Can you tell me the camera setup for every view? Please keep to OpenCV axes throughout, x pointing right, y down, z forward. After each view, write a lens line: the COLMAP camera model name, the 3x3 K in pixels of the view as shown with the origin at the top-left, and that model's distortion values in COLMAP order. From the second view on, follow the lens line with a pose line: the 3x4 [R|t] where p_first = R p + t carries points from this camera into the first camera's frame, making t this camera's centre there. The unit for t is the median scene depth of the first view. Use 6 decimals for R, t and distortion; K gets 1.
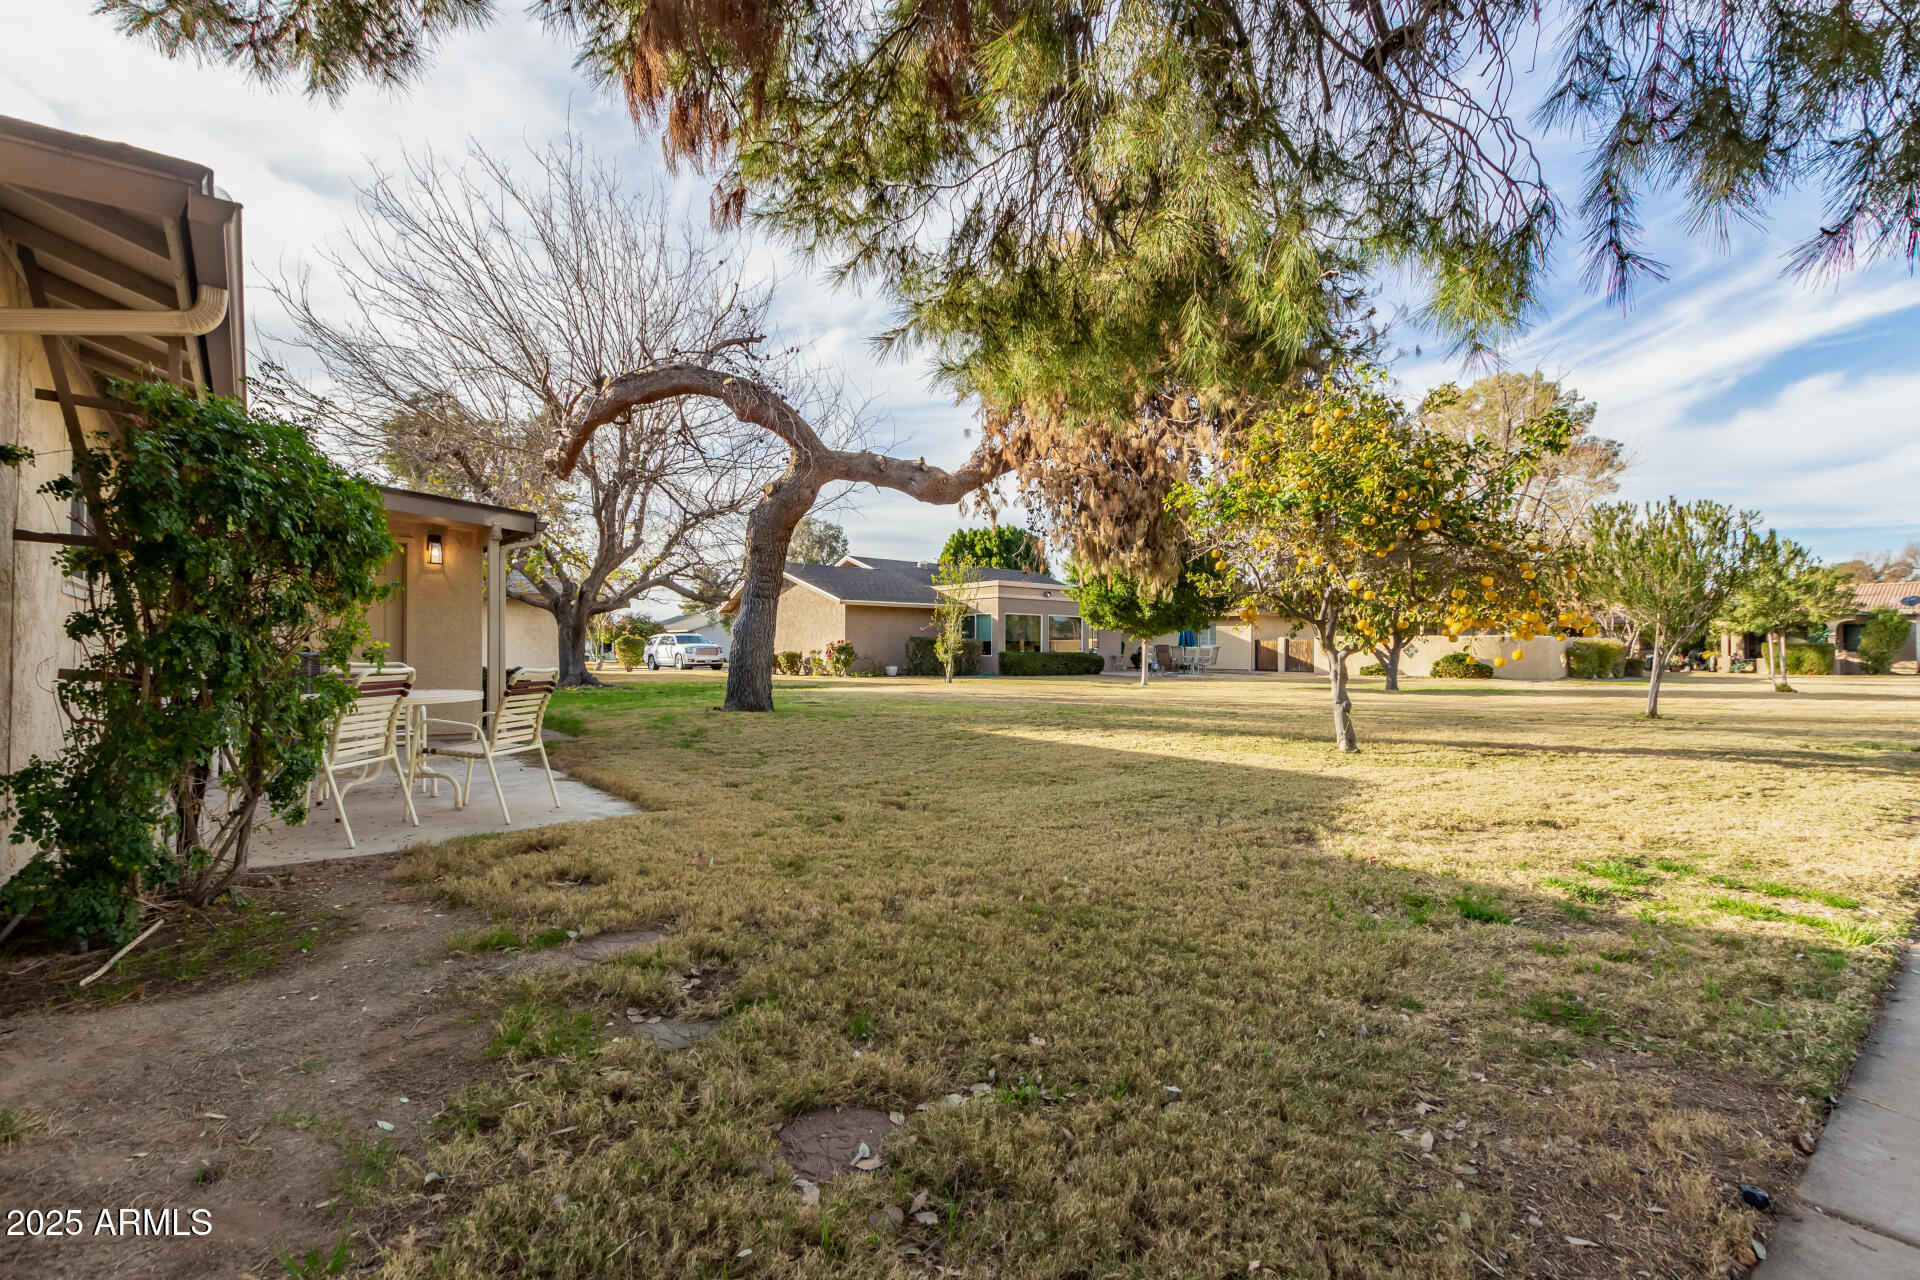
lens RADIAL K [[874.9, 0, 955.6], [0, 874.9, 644.2], [0, 0, 1]] dist [0.001851, -0.004077]
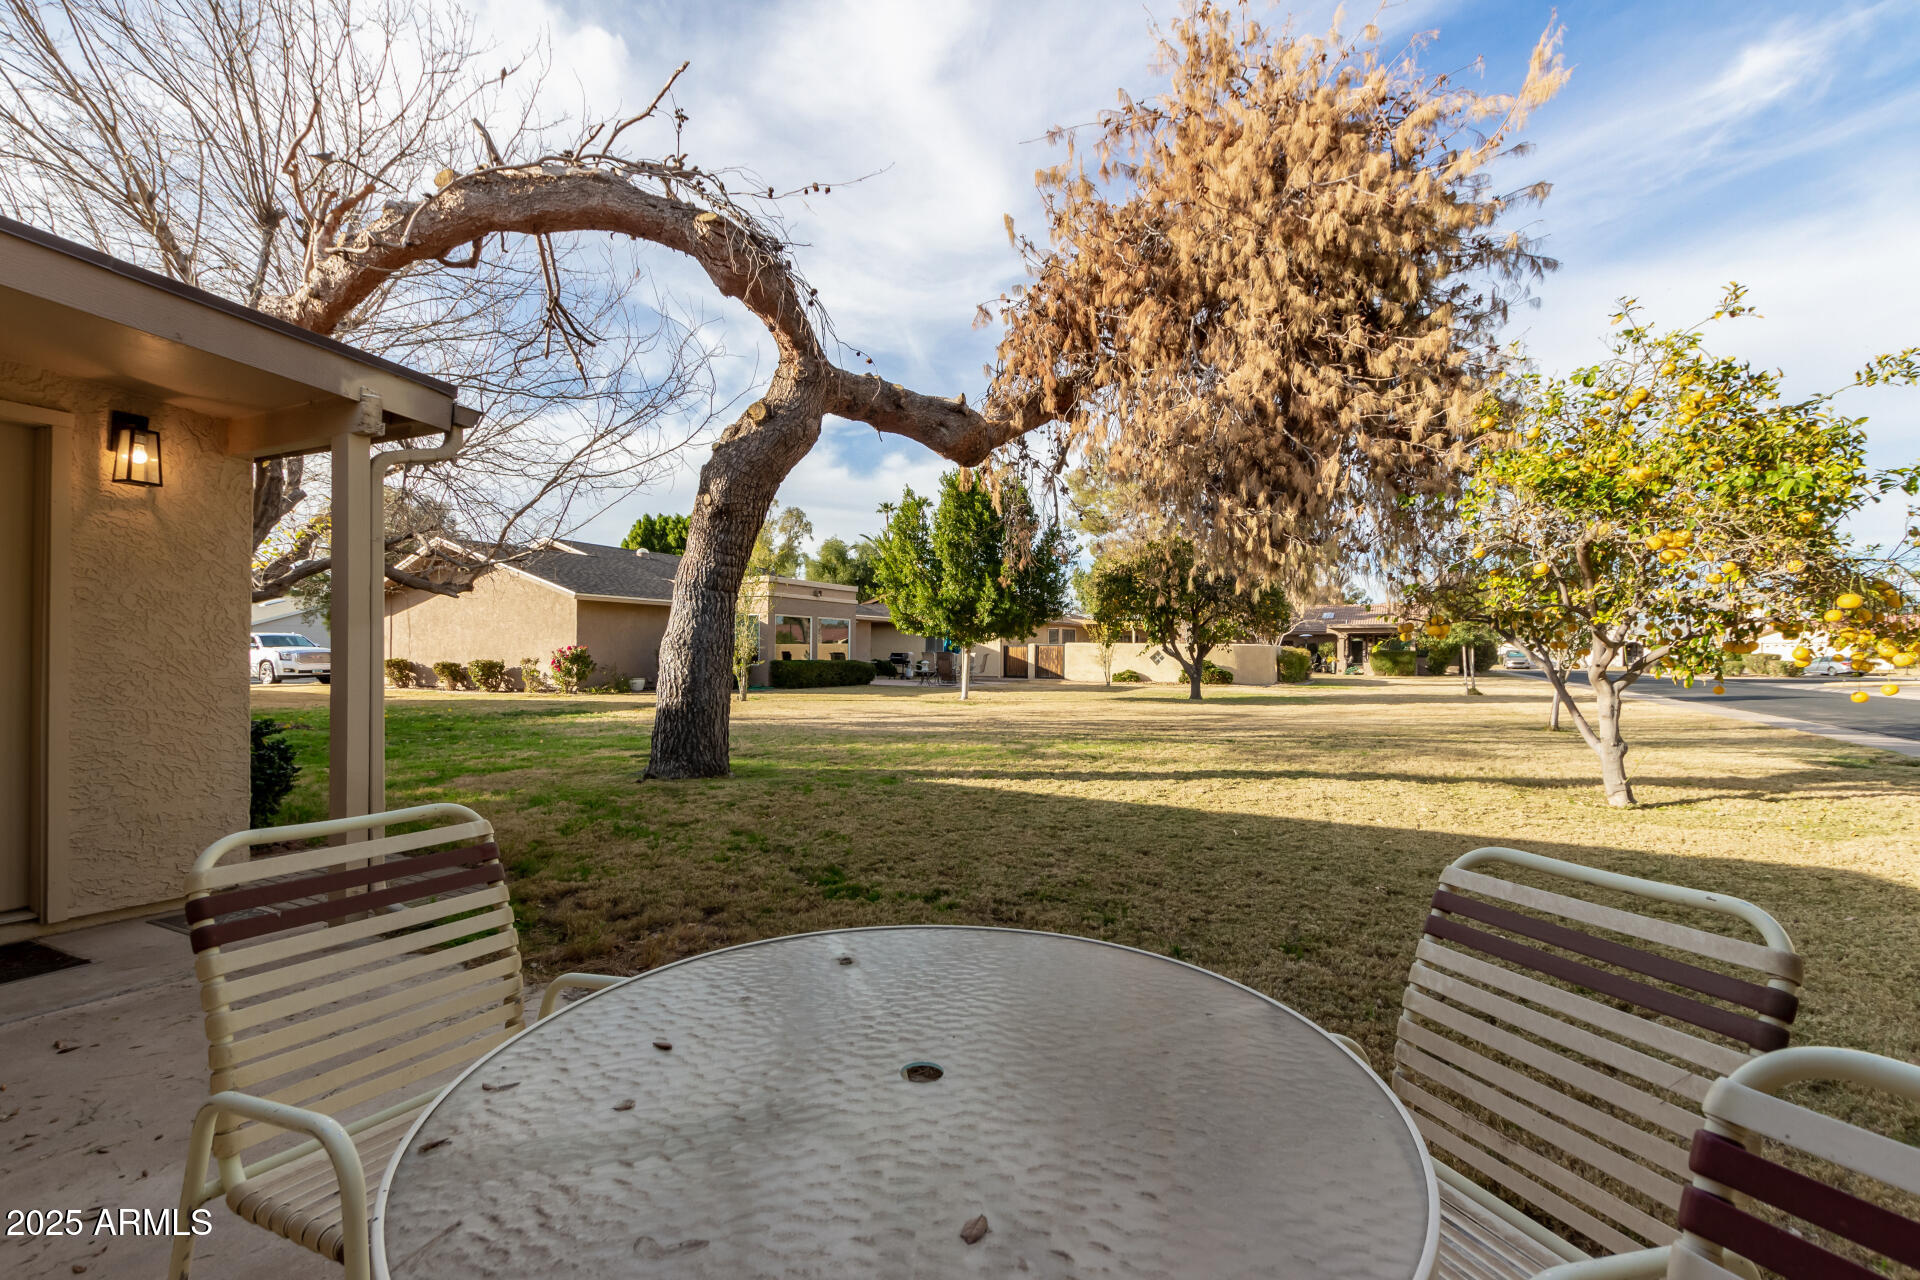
lens RADIAL K [[874.9, 0, 966.2], [0, 874.9, 644.6], [0, 0, 1]] dist [0.001851, -0.004077]
pose [[0.907890, 0.005085, 0.419178, -0.166279], [-0.005117, 0.999986, -0.001047, -0.008184], [-0.419177, -0.001195, 0.907904, 0.191499]]
